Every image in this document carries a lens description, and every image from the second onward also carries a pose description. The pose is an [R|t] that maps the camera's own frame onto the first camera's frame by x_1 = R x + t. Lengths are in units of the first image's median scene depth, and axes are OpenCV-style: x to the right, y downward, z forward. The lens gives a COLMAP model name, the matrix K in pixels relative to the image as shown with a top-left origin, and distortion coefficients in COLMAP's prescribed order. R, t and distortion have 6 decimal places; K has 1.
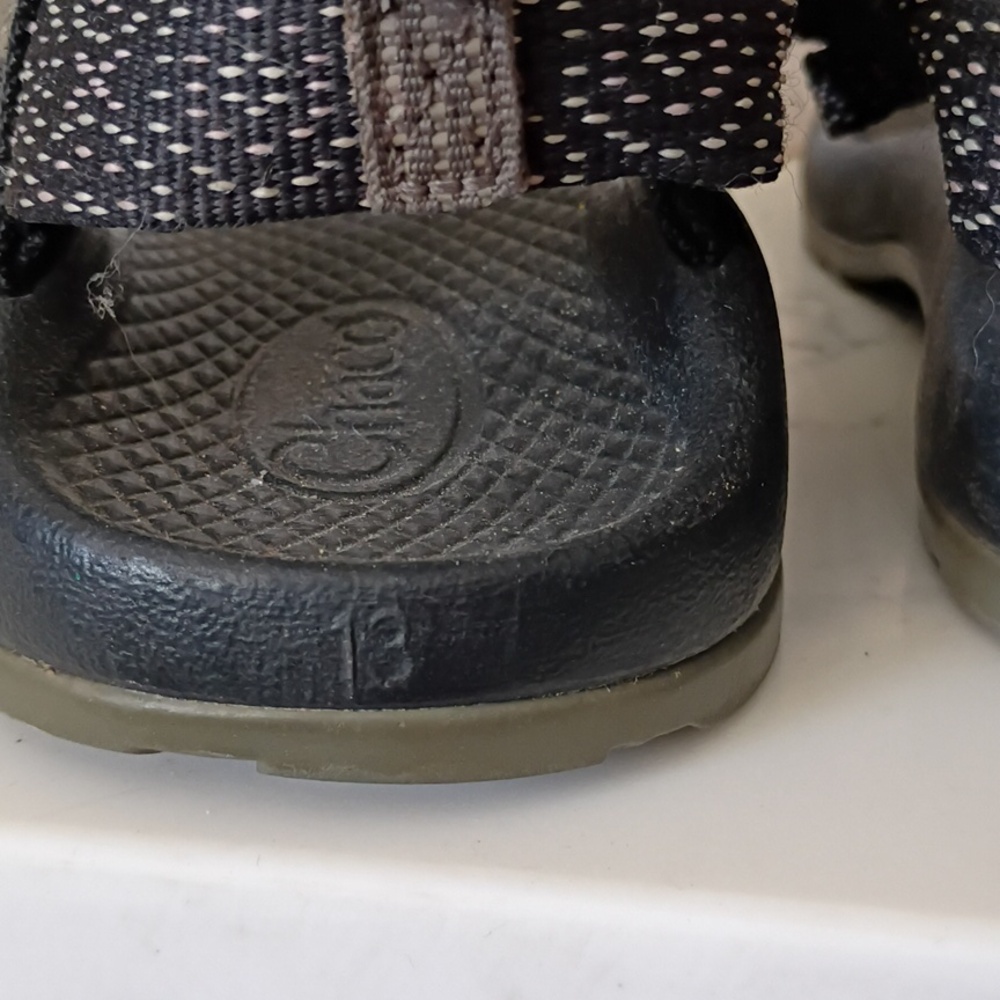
lens RADIAL K [[2196.7, 0, 500.0], [0, 2196.7, 500.0], [0, 0, 1]] dist [0.171172, -0.839315]
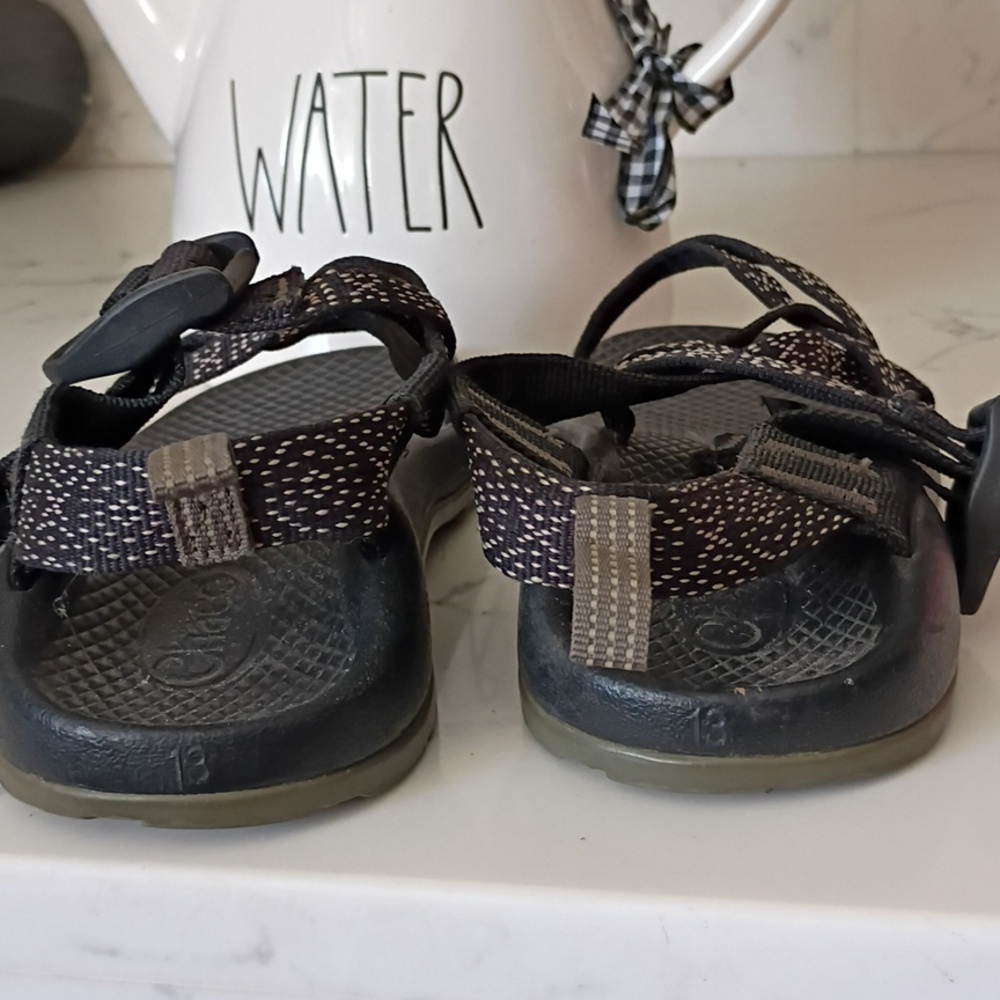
lens RADIAL K [[2196.7, 0, 500.0], [0, 2196.7, 500.0], [0, 0, 1]] dist [0.171172, -0.839315]
pose [[0.999085, -0.036752, -0.021856, 0.297382], [0.036122, 0.998939, -0.028553, -0.117970], [0.022883, 0.027738, 0.999353, -1.141675]]
